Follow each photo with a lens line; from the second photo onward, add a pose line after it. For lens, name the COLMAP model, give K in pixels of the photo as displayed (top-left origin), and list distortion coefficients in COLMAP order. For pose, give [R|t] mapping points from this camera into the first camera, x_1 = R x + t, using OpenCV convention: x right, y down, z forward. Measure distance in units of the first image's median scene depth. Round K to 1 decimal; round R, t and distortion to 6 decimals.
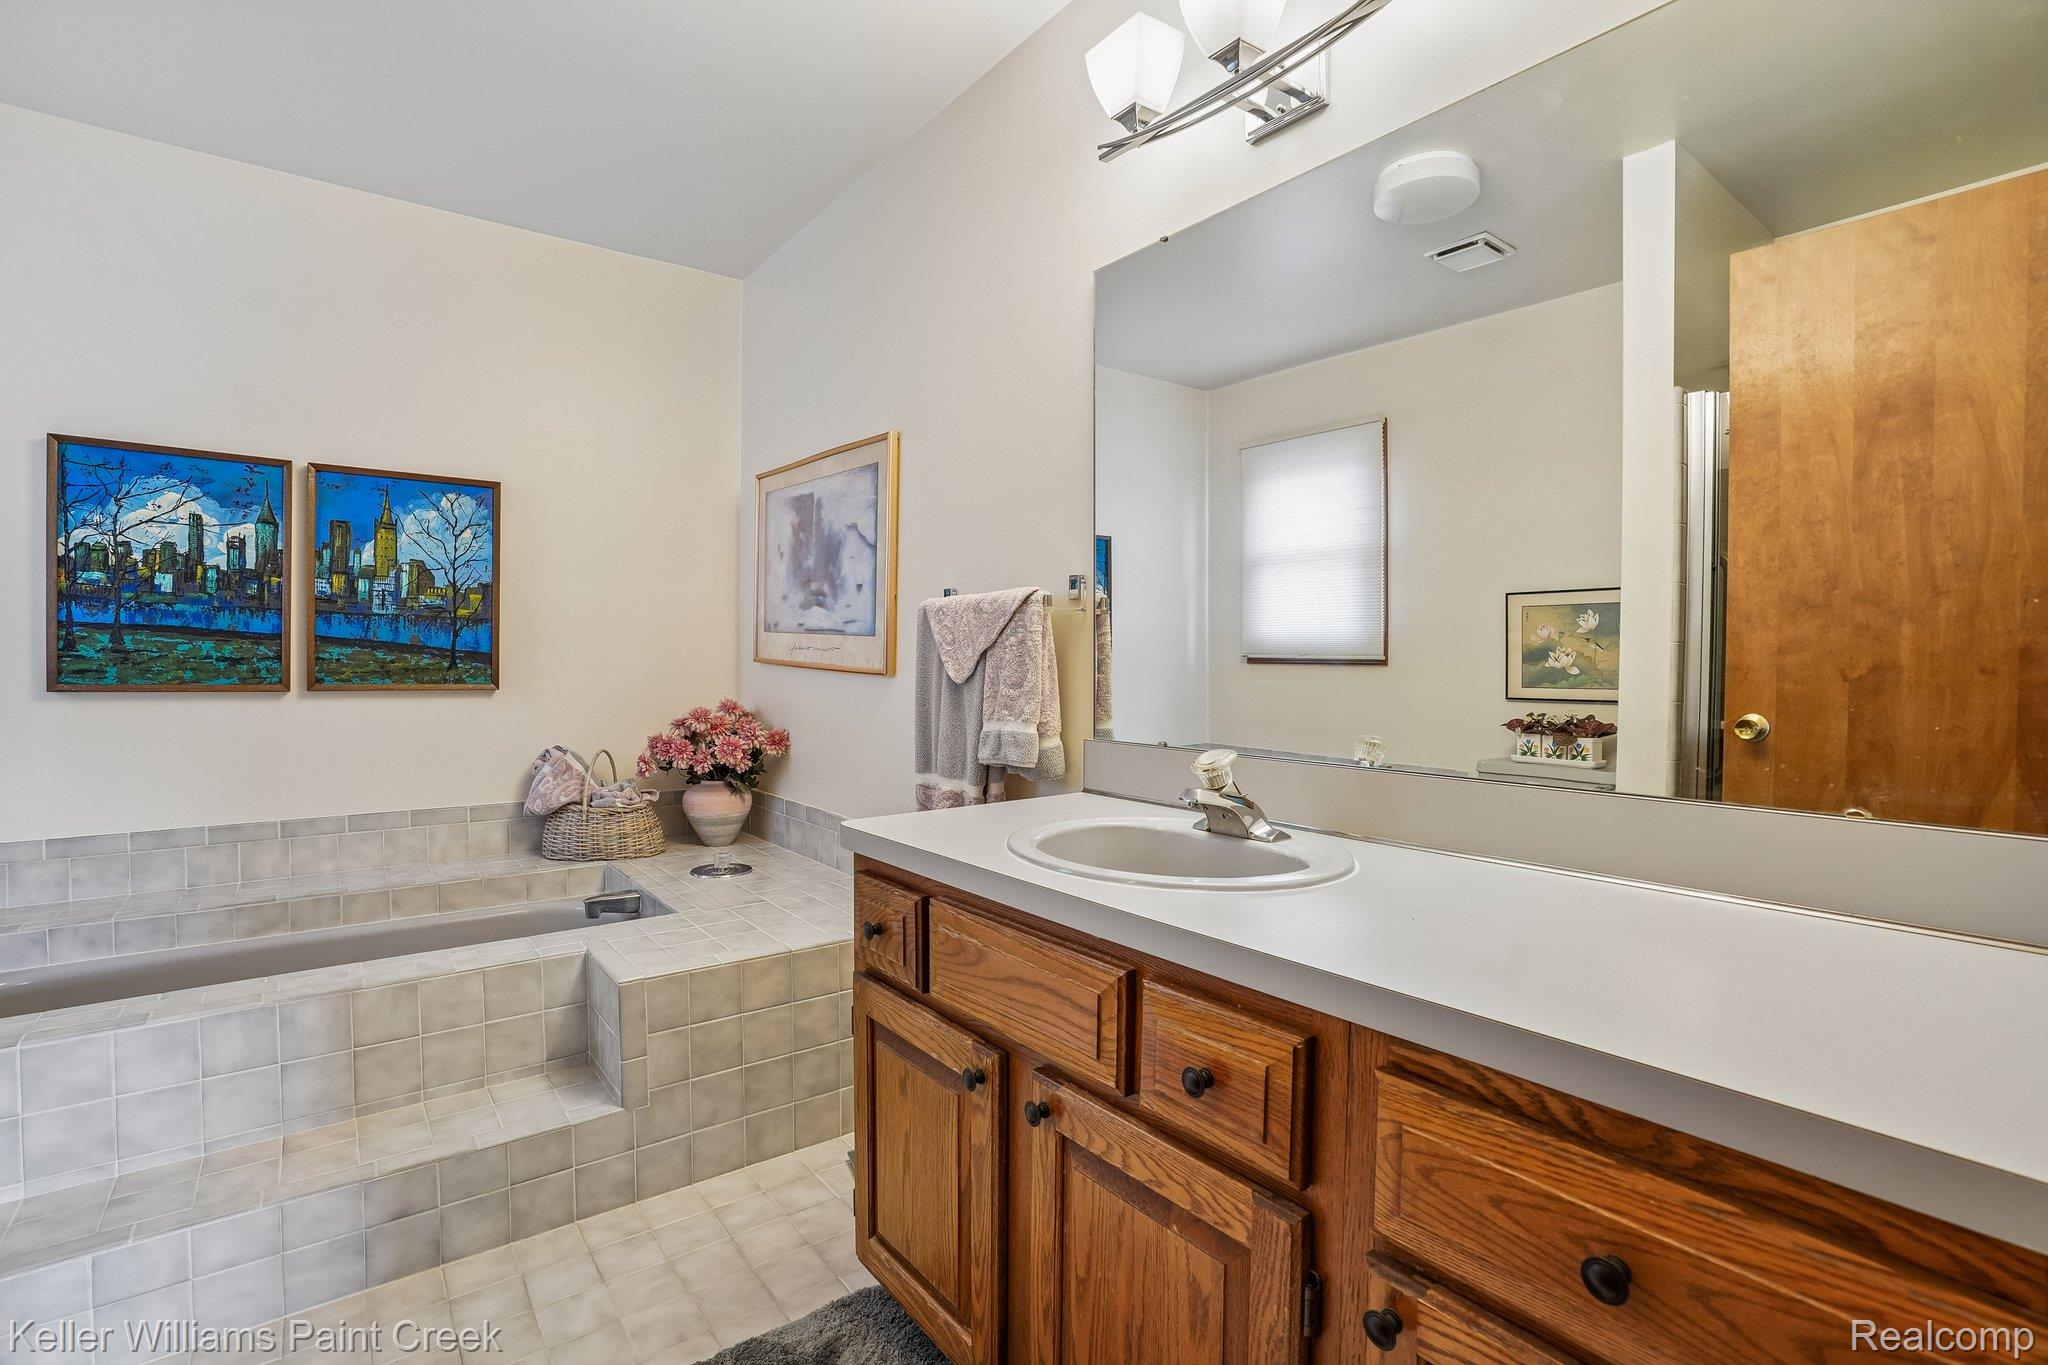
lens RADIAL K [[950.6, 0, 1022.2], [0, 950.6, 679.9], [0, 0, 1]] dist [-0.045995, 0.015212]
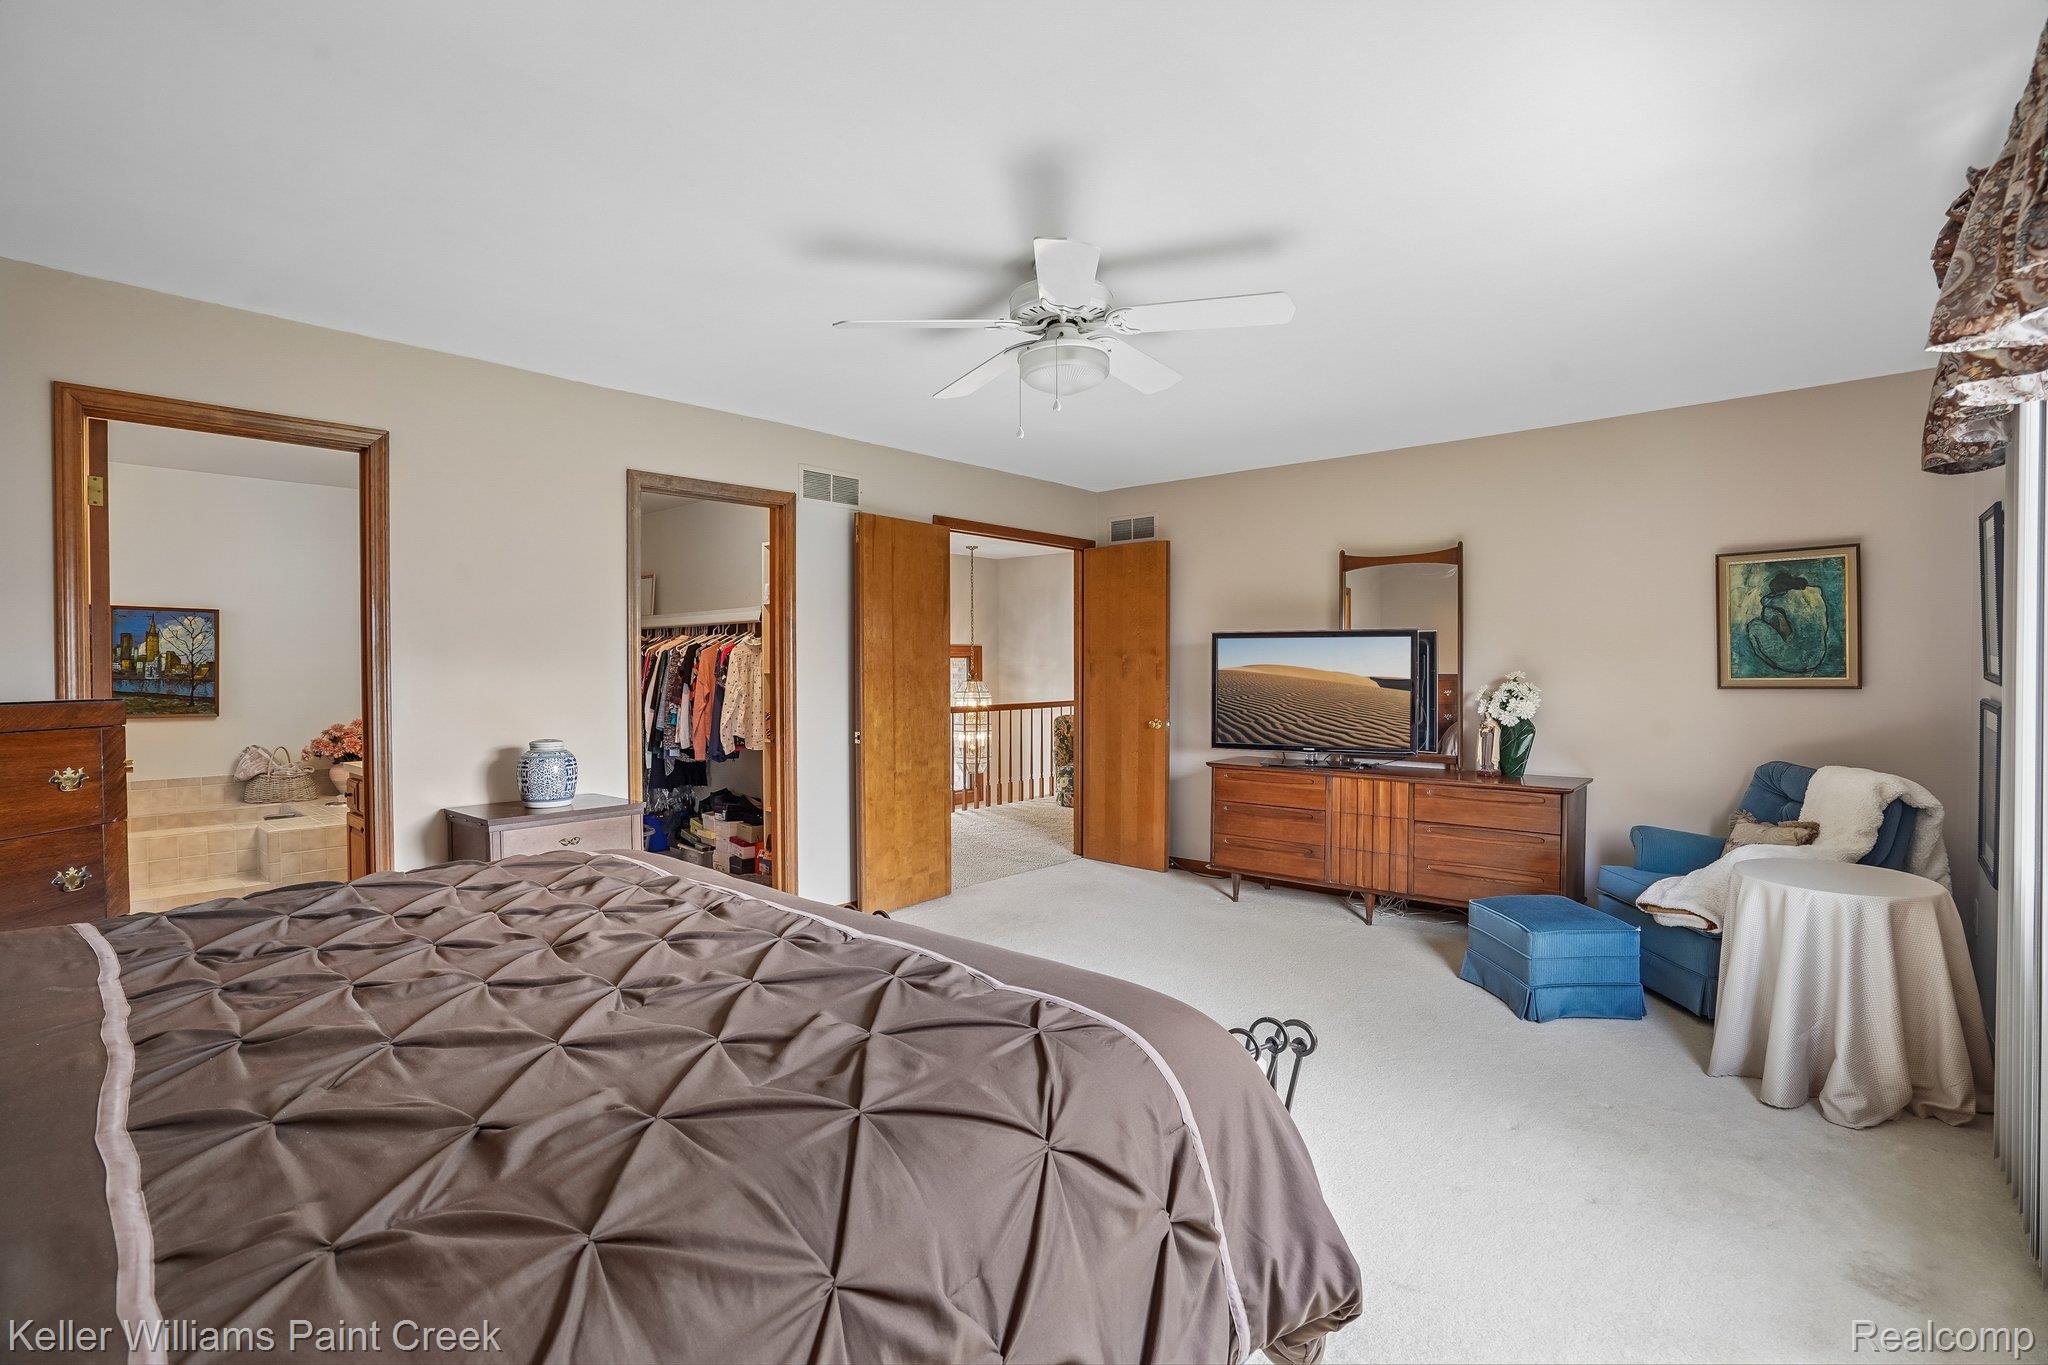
lens RADIAL K [[950.6, 0, 1037.8], [0, 950.6, 680.0], [0, 0, 1]] dist [-0.045995, 0.015212]
pose [[0.979676, -0.008939, 0.200385, 0.773419], [0.011051, 0.999895, -0.009423, -0.030348], [-0.200280, 0.011446, 0.979672, -1.307250]]
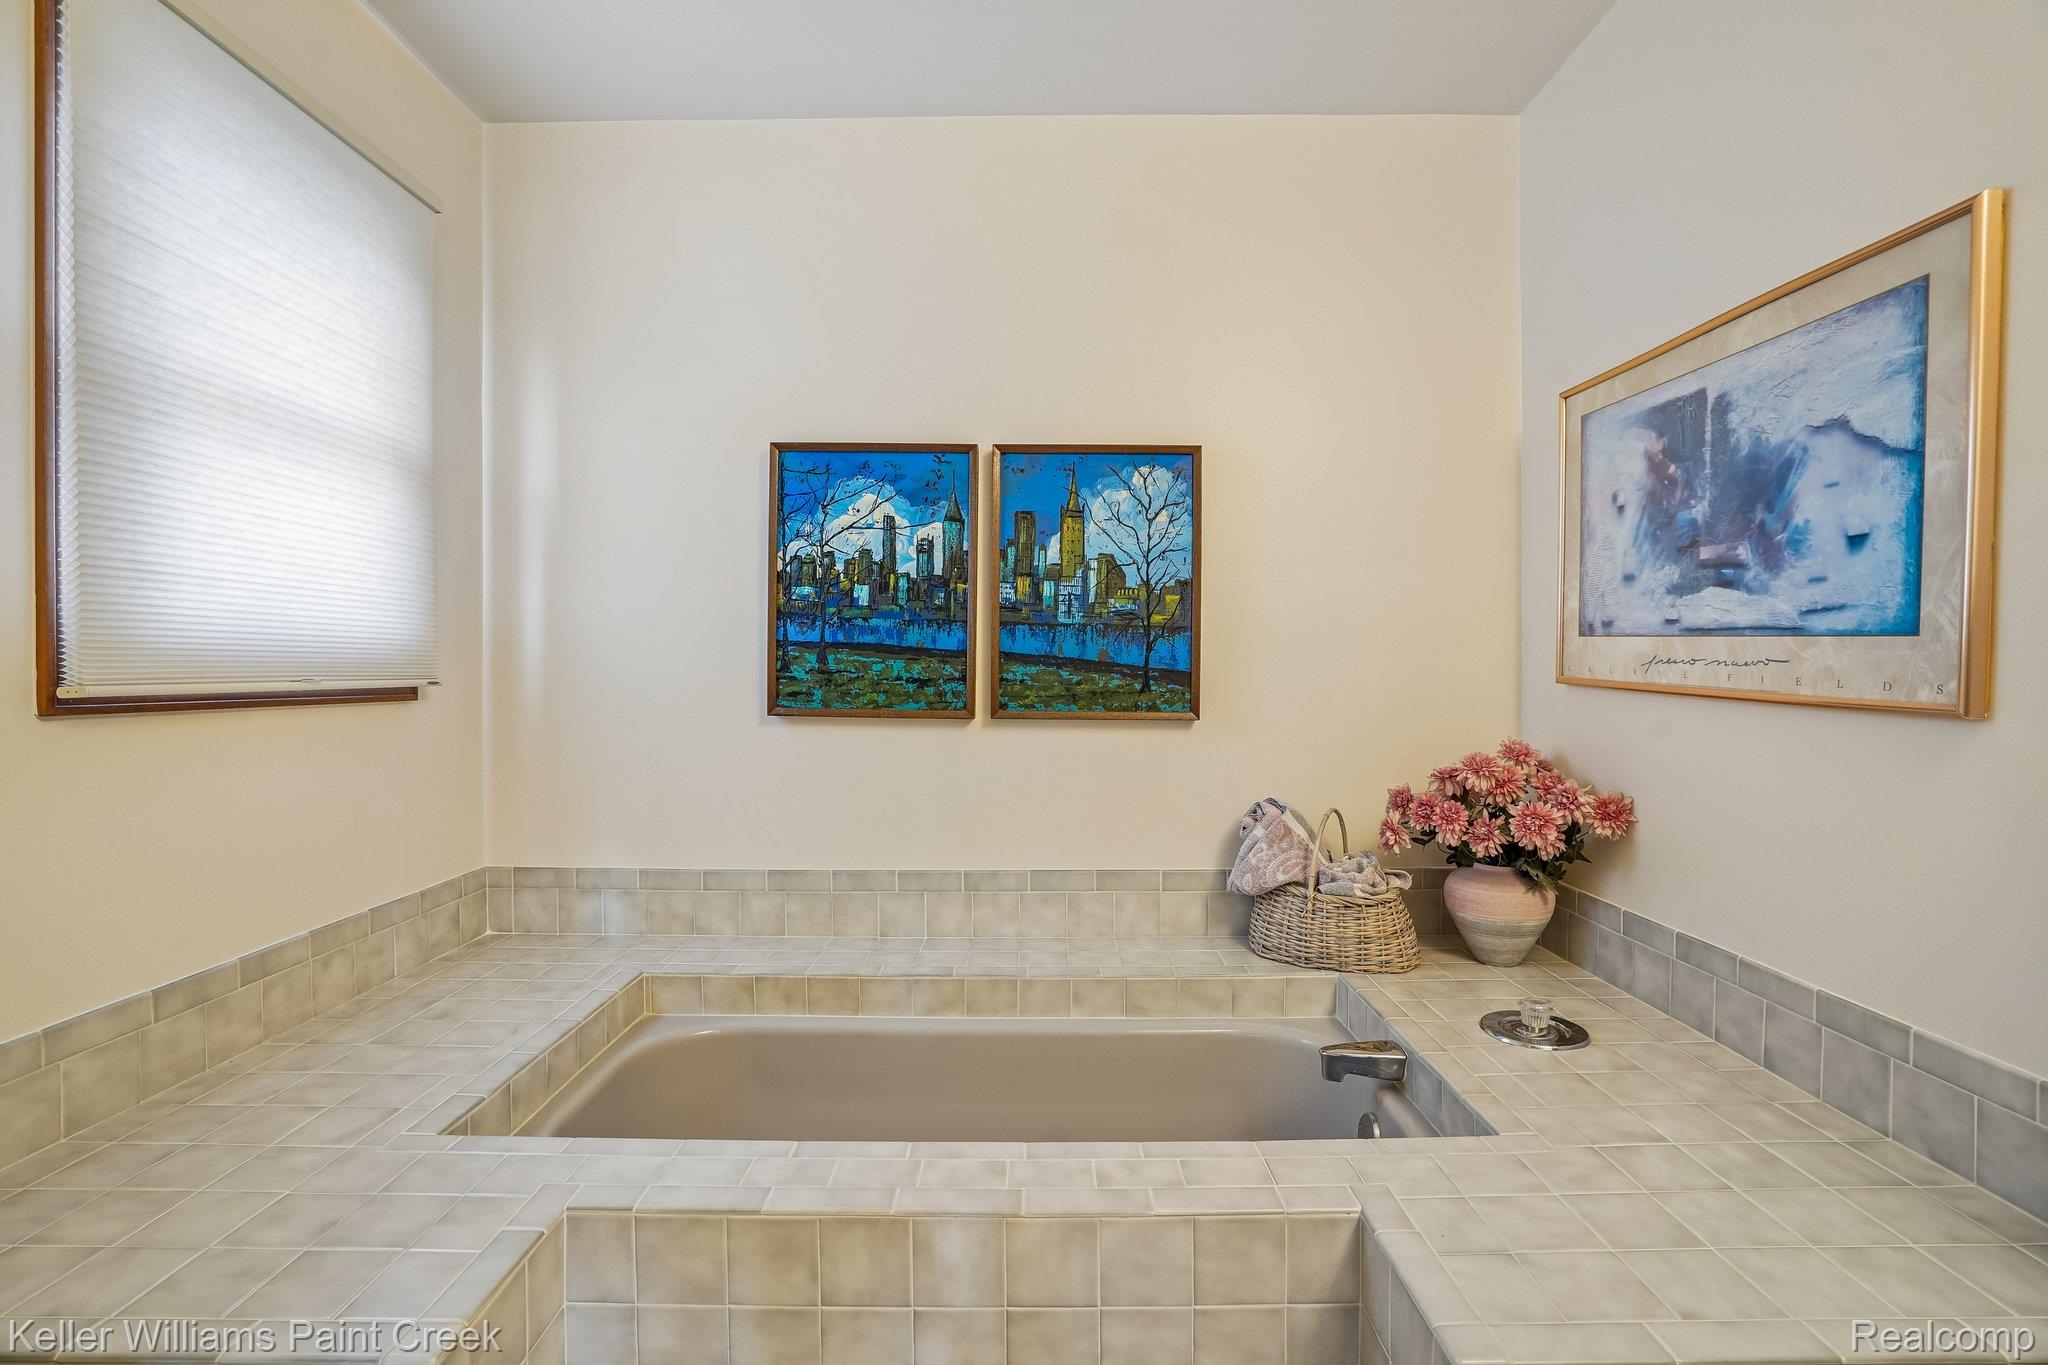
lens RADIAL K [[950.6, 0, 1034.6], [0, 950.6, 684.4], [0, 0, 1]] dist [-0.045995, 0.015212]
pose [[0.796013, 0.005011, -0.605258, -0.217736], [-0.008515, 0.999959, -0.002920, -0.015945], [0.605219, 0.007479, 0.796024, 0.337869]]
